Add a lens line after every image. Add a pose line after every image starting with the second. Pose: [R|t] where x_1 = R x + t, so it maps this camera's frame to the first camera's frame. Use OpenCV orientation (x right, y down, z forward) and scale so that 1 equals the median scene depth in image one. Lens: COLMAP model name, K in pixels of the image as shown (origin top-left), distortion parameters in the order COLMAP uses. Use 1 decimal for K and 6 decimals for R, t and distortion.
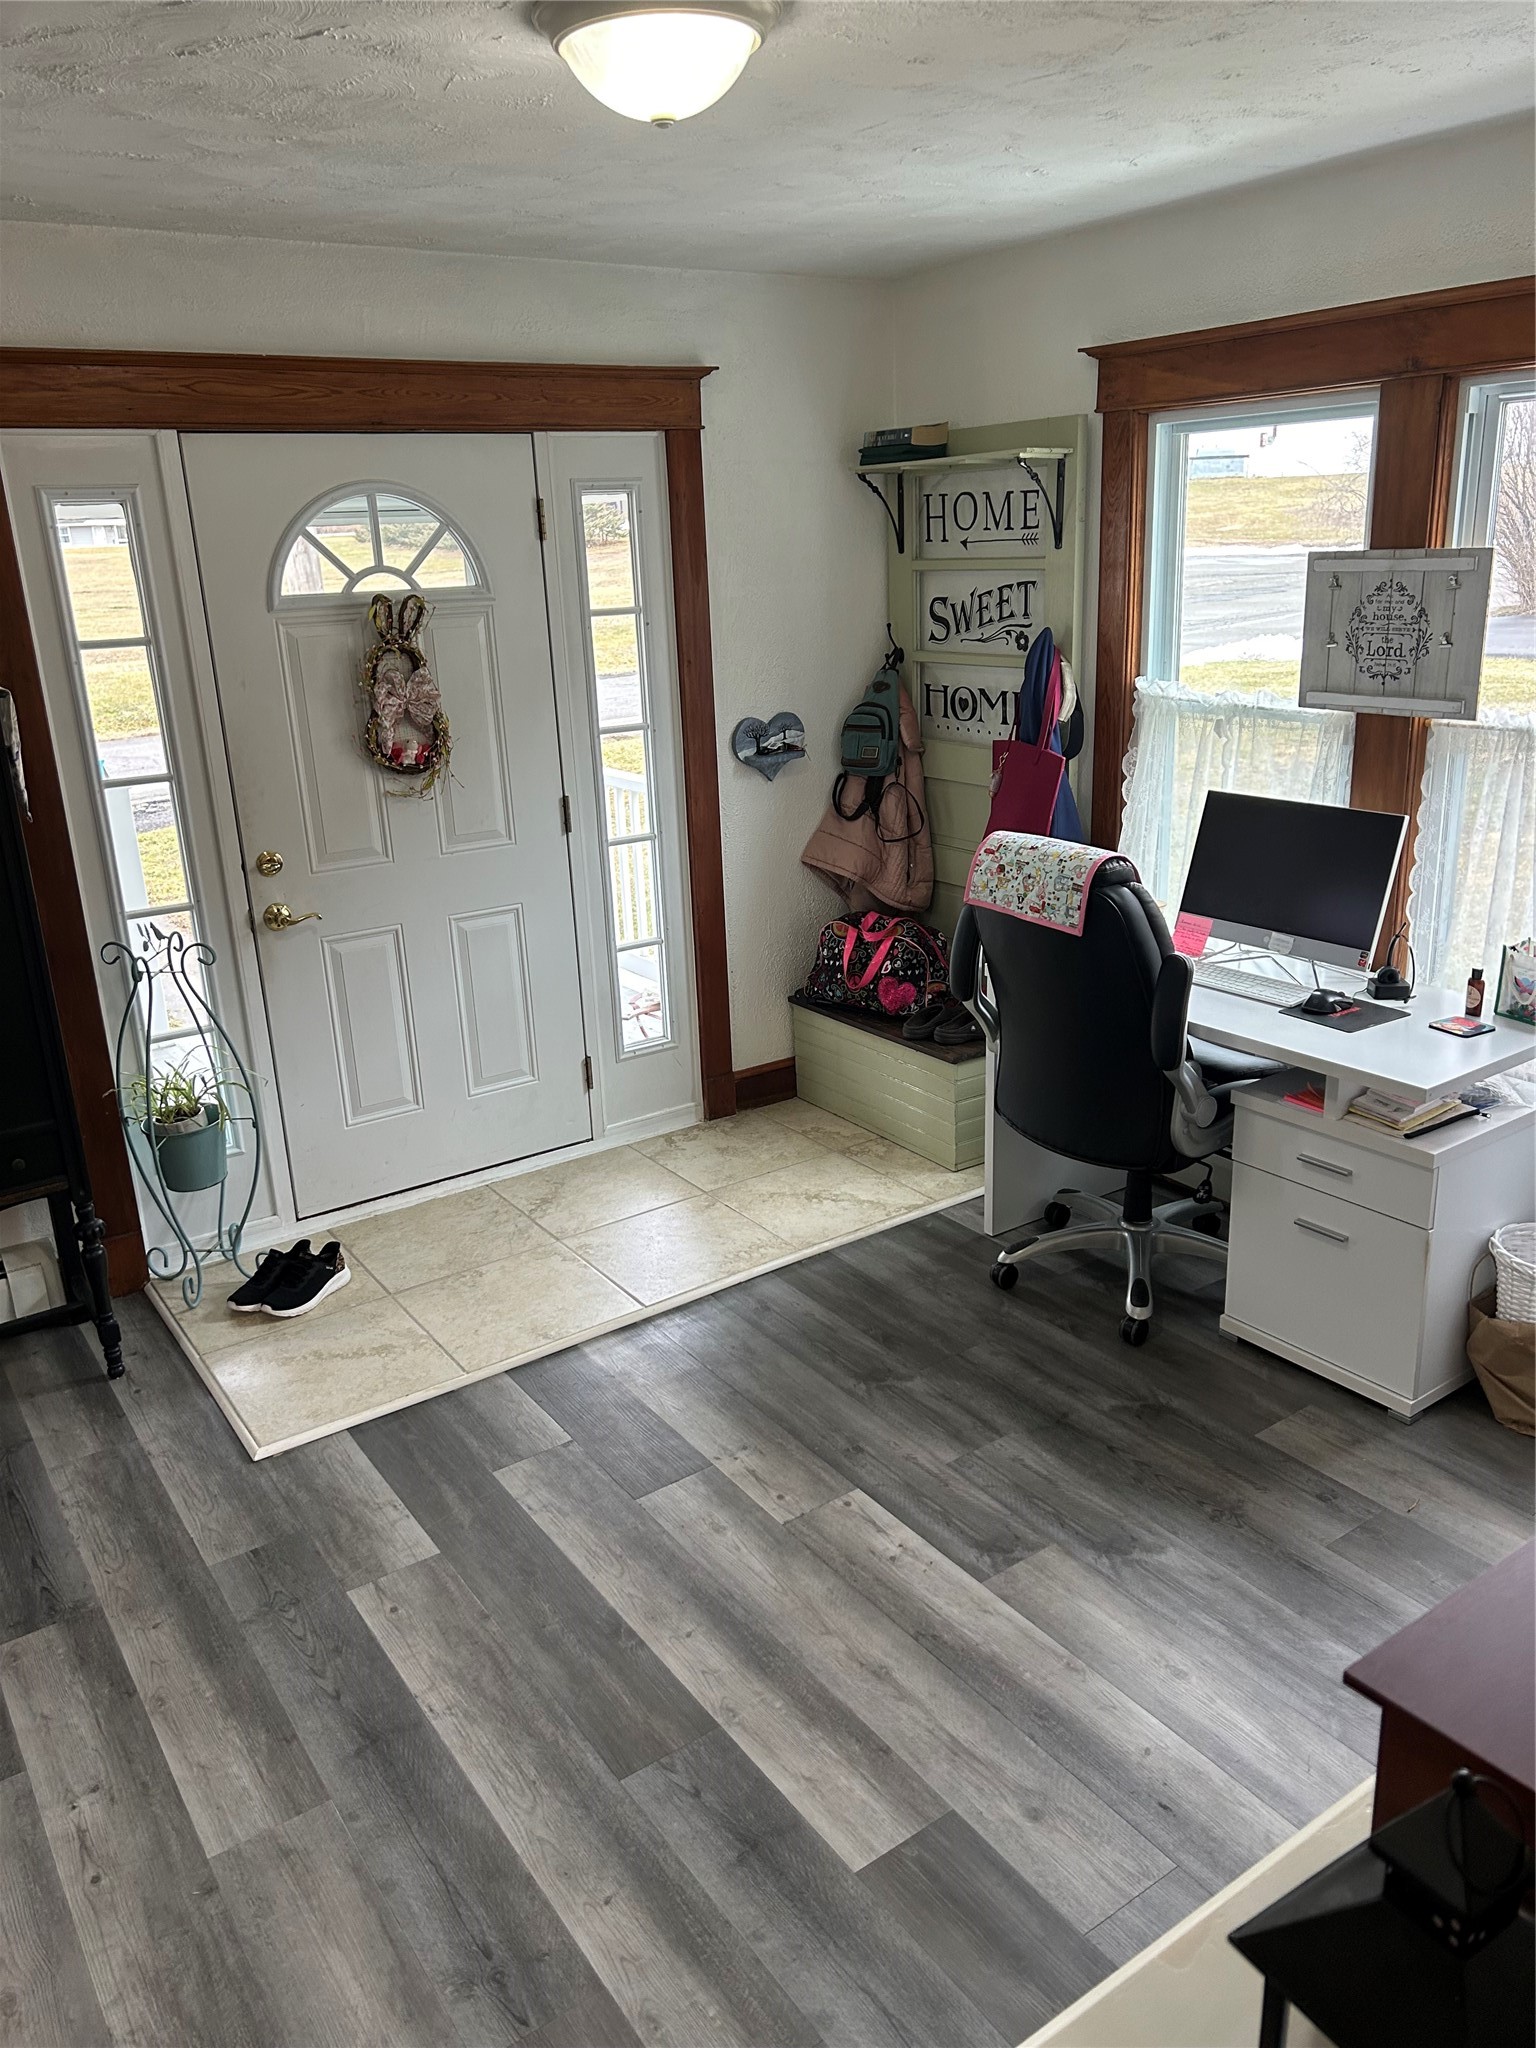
lens RADIAL K [[1537.7, 0, 756.9], [0, 1537.7, 1036.8], [0, 0, 1]] dist [0.046317, -0.042823]
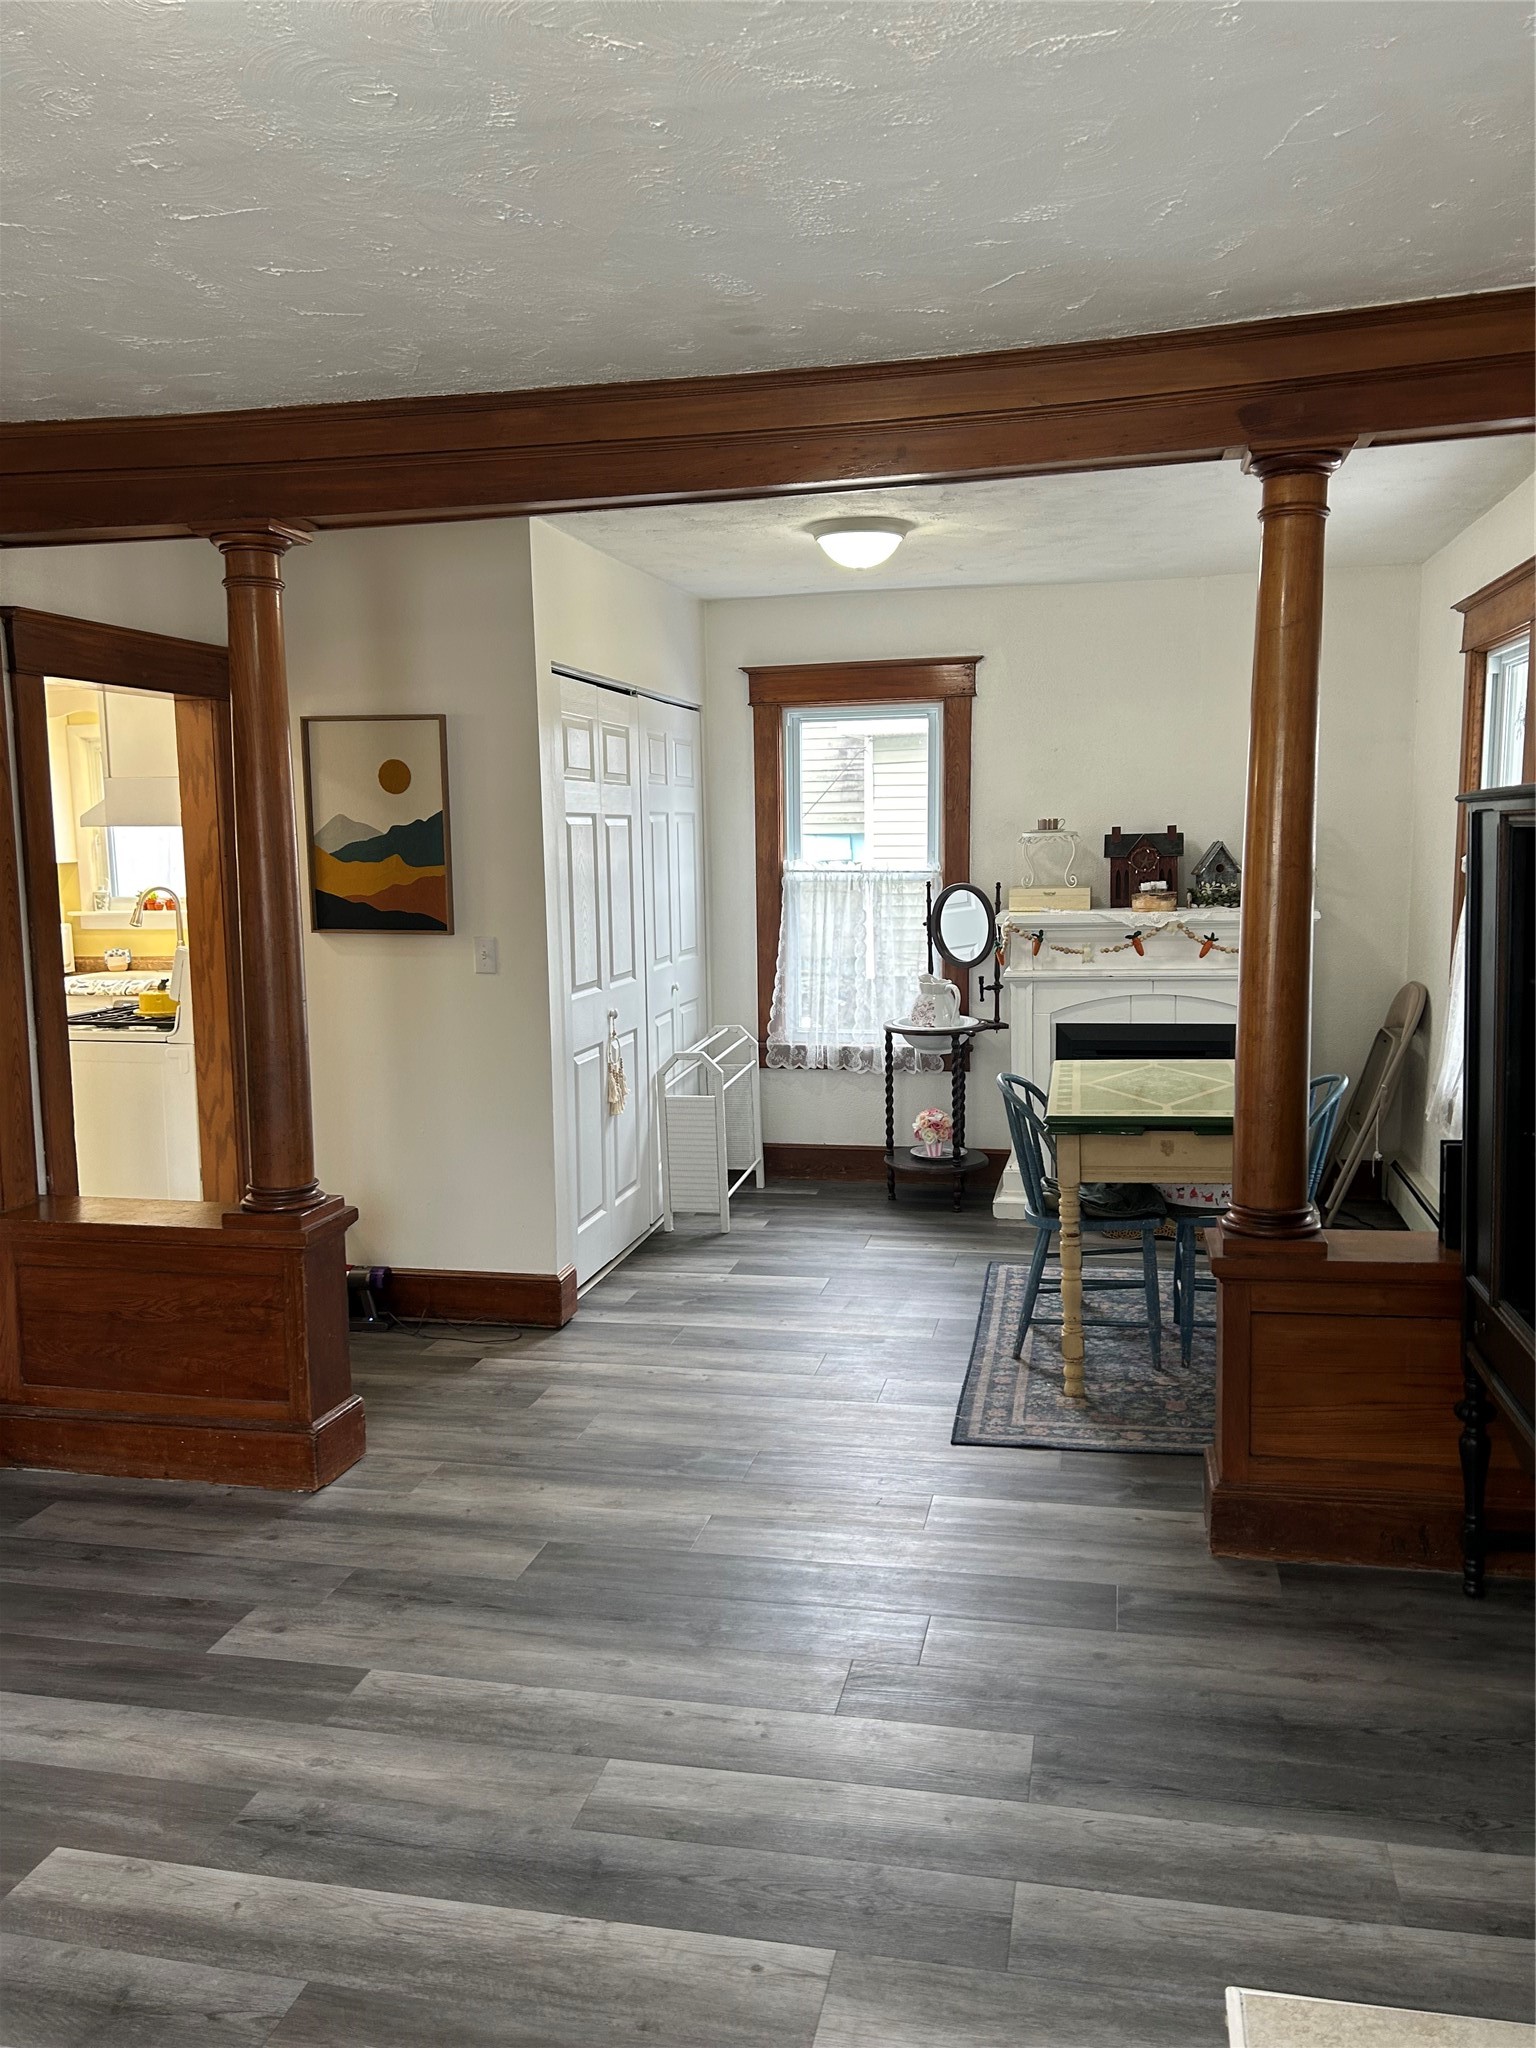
lens RADIAL K [[1537.7, 0, 756.9], [0, 1537.7, 1036.8], [0, 0, 1]] dist [0.046317, -0.042823]
pose [[-0.729150, 0.138652, -0.670161, 0.165419], [-0.173242, 0.909968, 0.376758, -0.259597], [0.662063, 0.390813, -0.639483, 1.042351]]
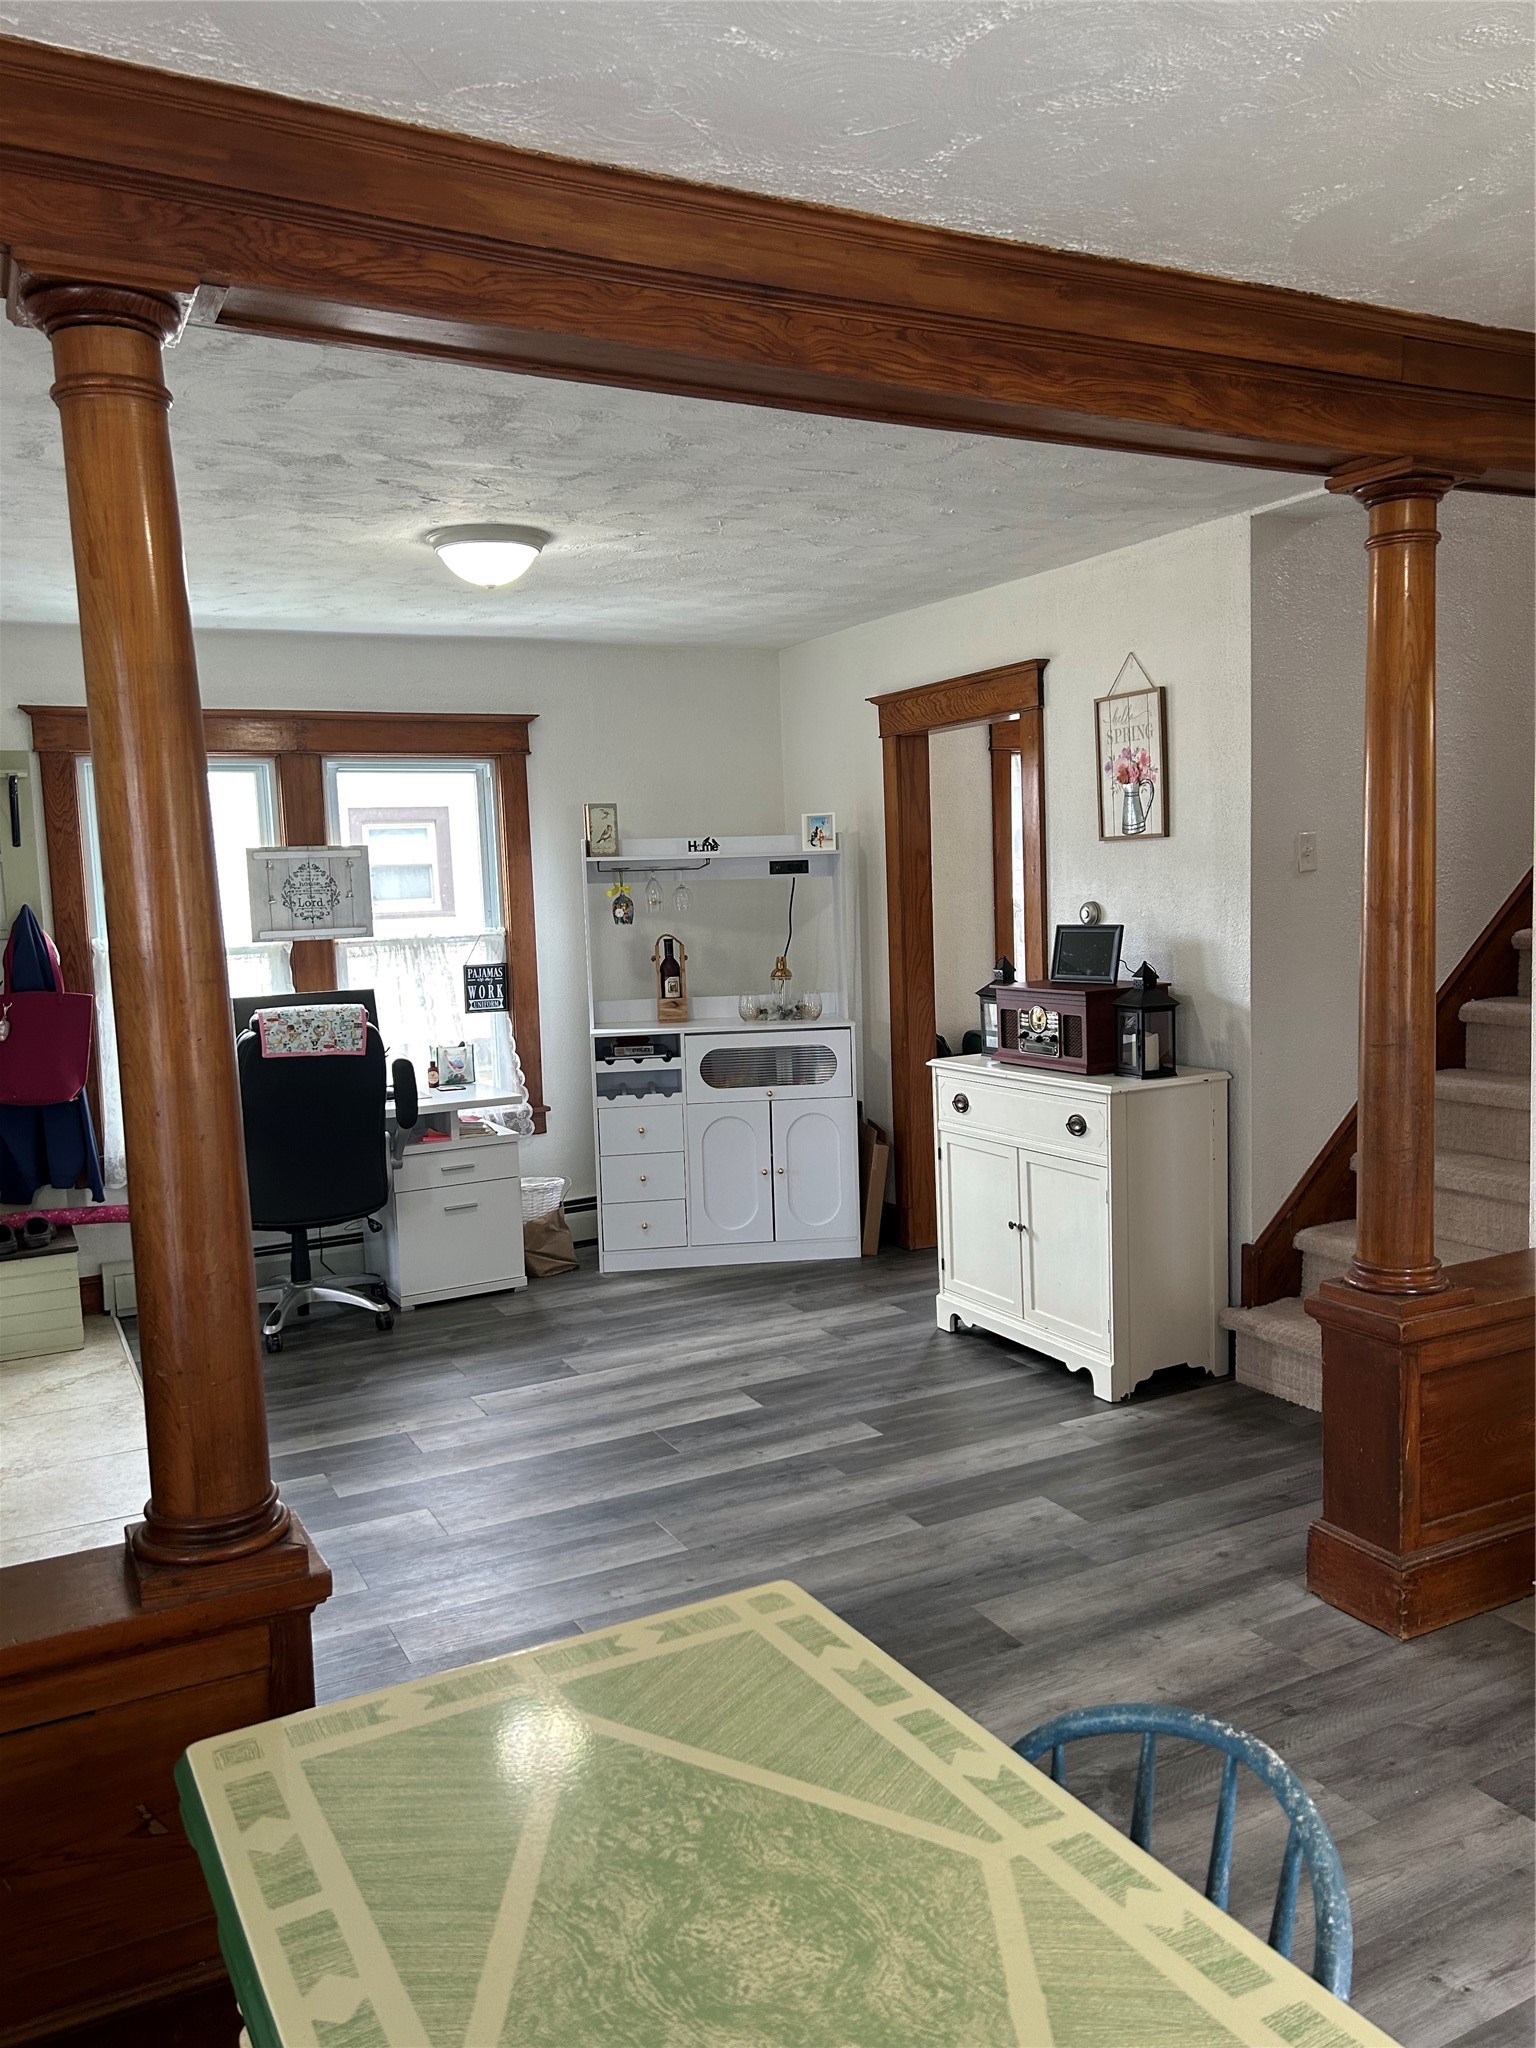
lens RADIAL K [[1553.6, 0, 768.0], [0, 1553.6, 1024.0], [0, 0, 1]] dist [0.060338, -0.106225]
pose [[0.109799, -0.054831, 0.992440, -1.230178], [0.347081, 0.937739, 0.013409, 0.026355], [-0.931386, 0.342985, 0.121993, 0.362104]]
